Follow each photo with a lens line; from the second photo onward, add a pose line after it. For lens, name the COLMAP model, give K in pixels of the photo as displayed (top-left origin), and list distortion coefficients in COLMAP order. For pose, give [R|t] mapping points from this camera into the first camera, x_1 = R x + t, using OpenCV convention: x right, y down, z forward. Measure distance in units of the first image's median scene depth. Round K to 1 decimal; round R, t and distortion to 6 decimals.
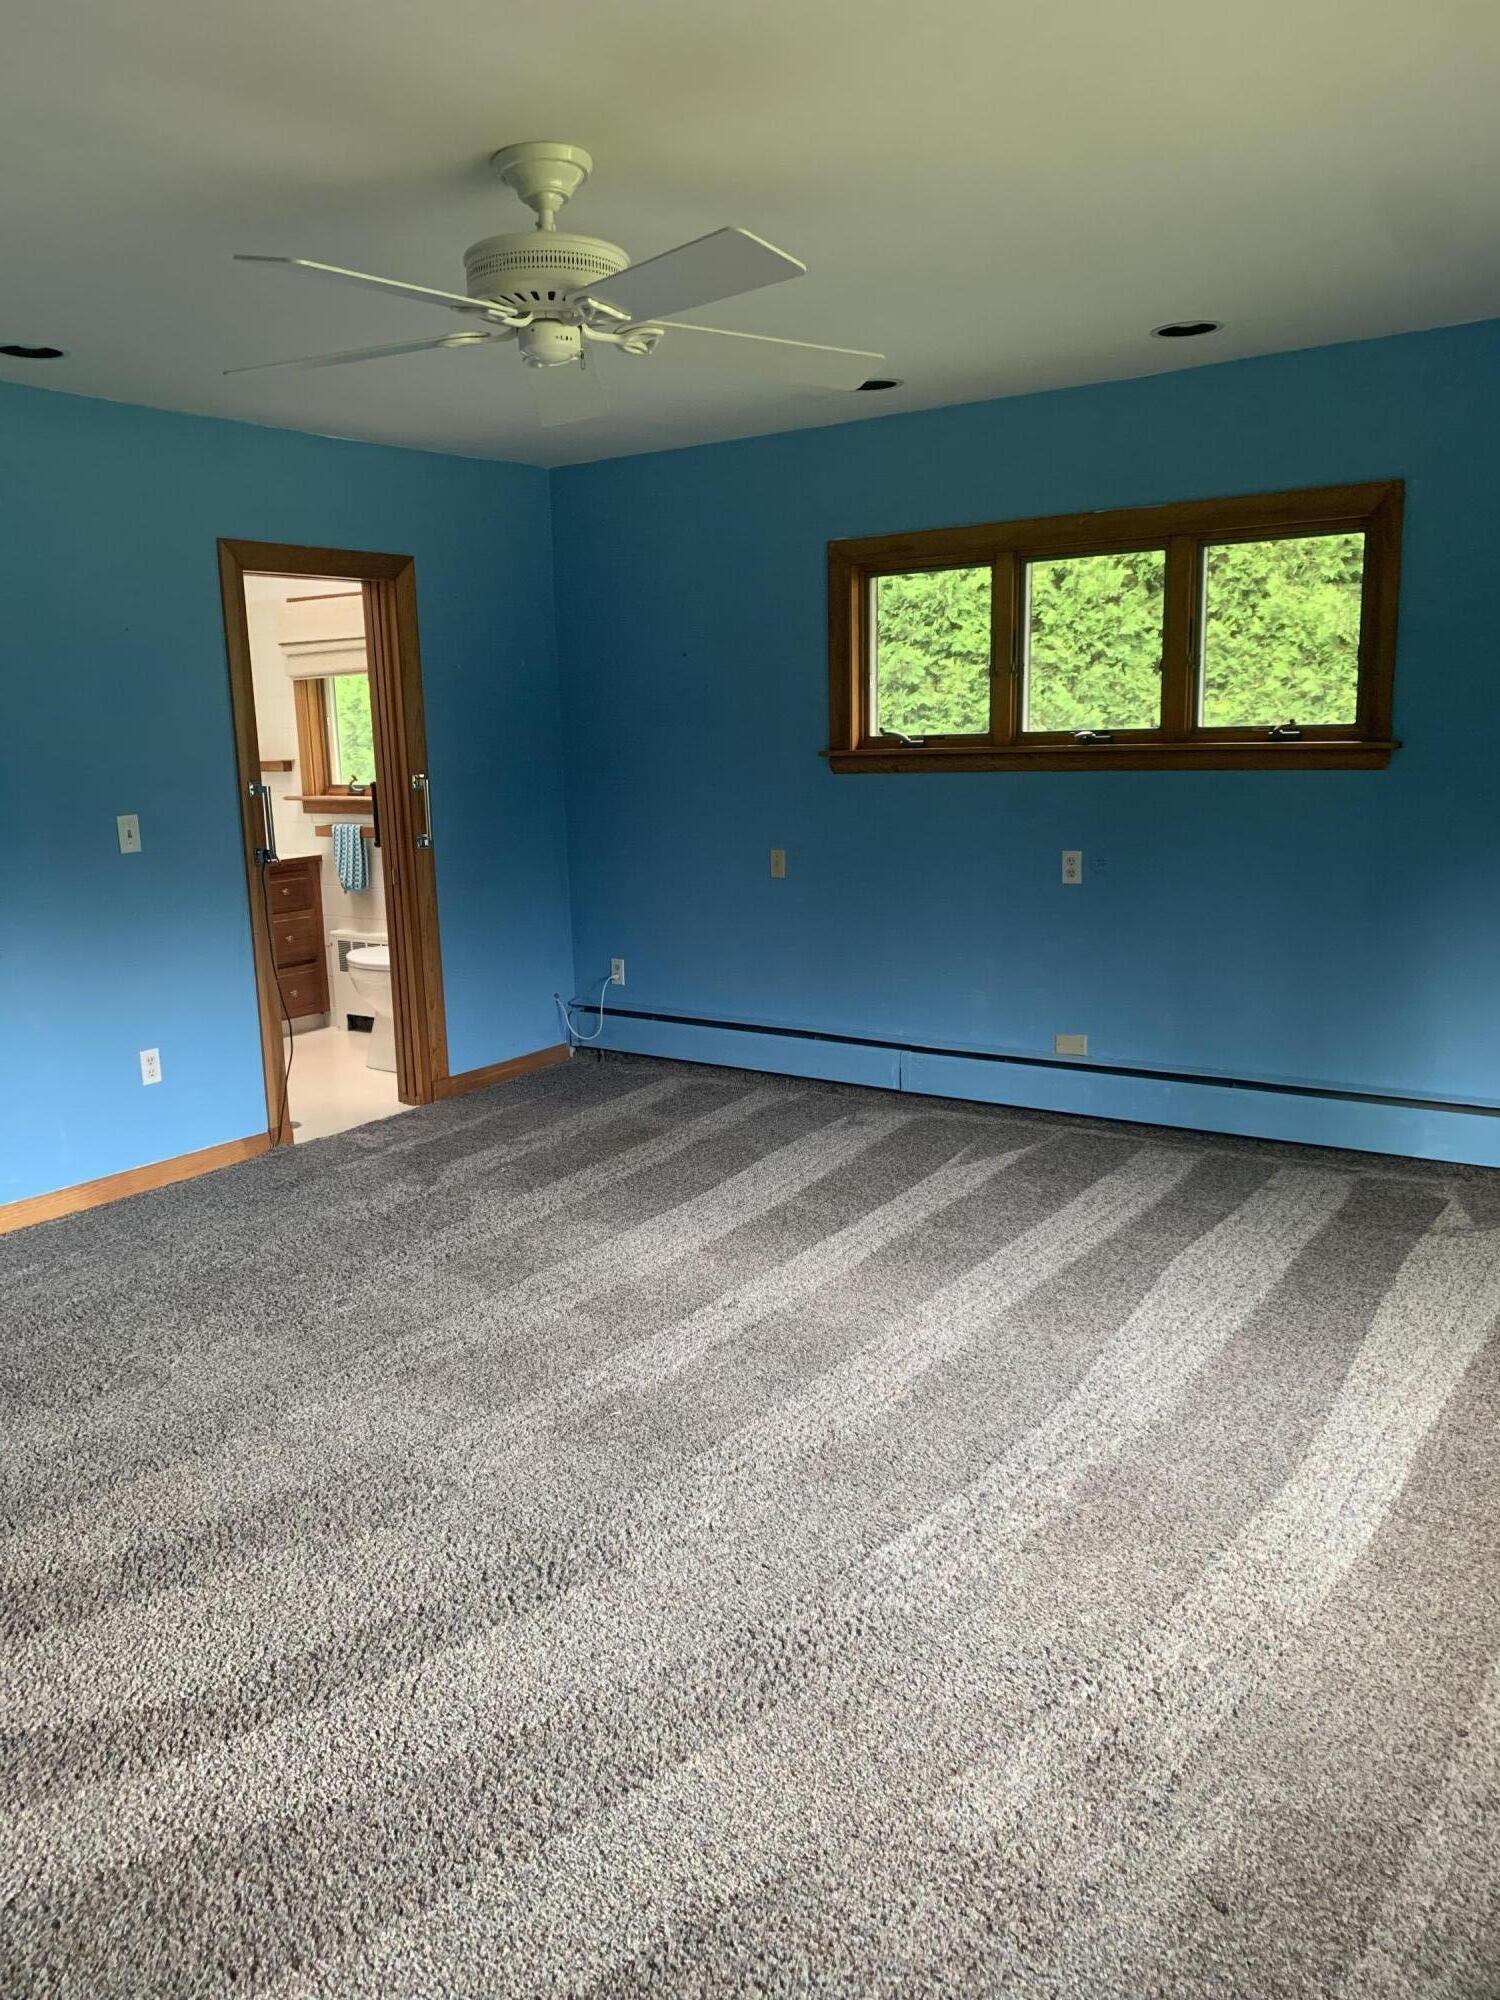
lens RADIAL K [[1508.3, 0, 750.0], [0, 1508.3, 1000.0], [0, 0, 1]] dist [0.006808, 0.001265]
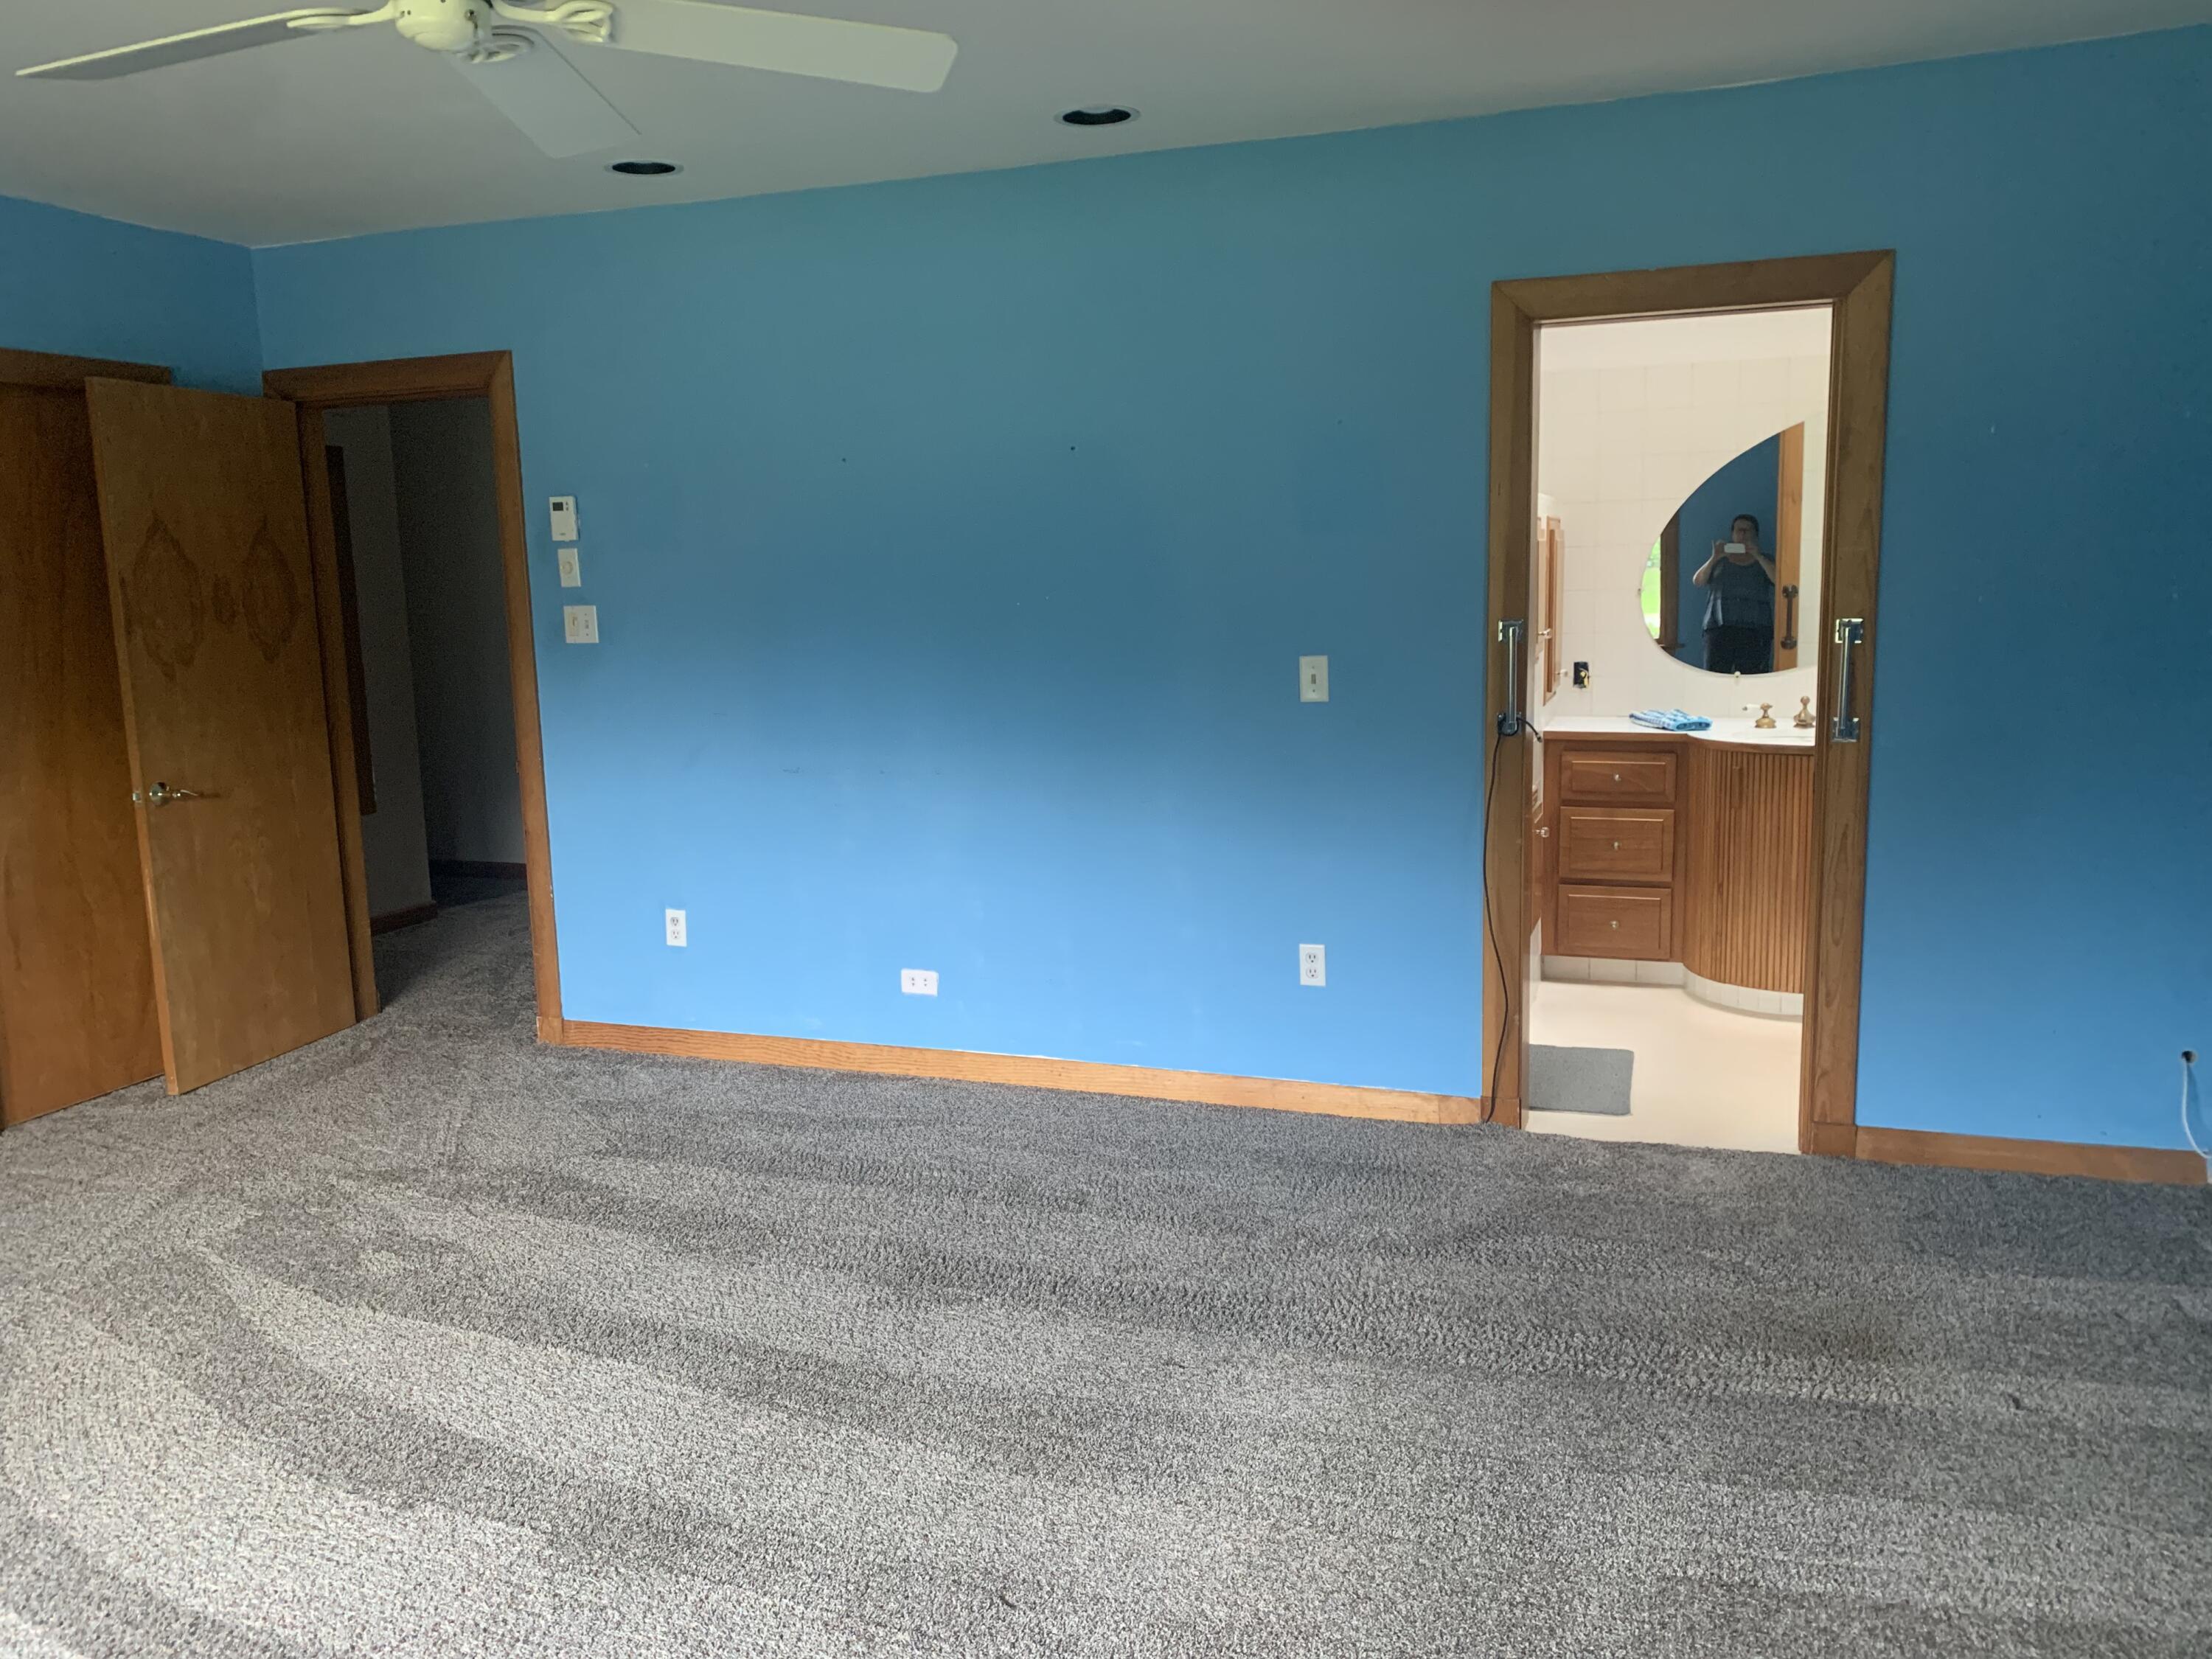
lens RADIAL K [[1668.2, 0, 1106.0], [0, 1668.2, 829.5], [0, 0, 1]] dist [0.006808, 0.001265]
pose [[0.232954, 0.169801, -0.957549, 0.423529], [-0.157580, 0.978217, 0.135129, -0.130761], [0.959636, 0.119412, 0.254637, 0.657935]]
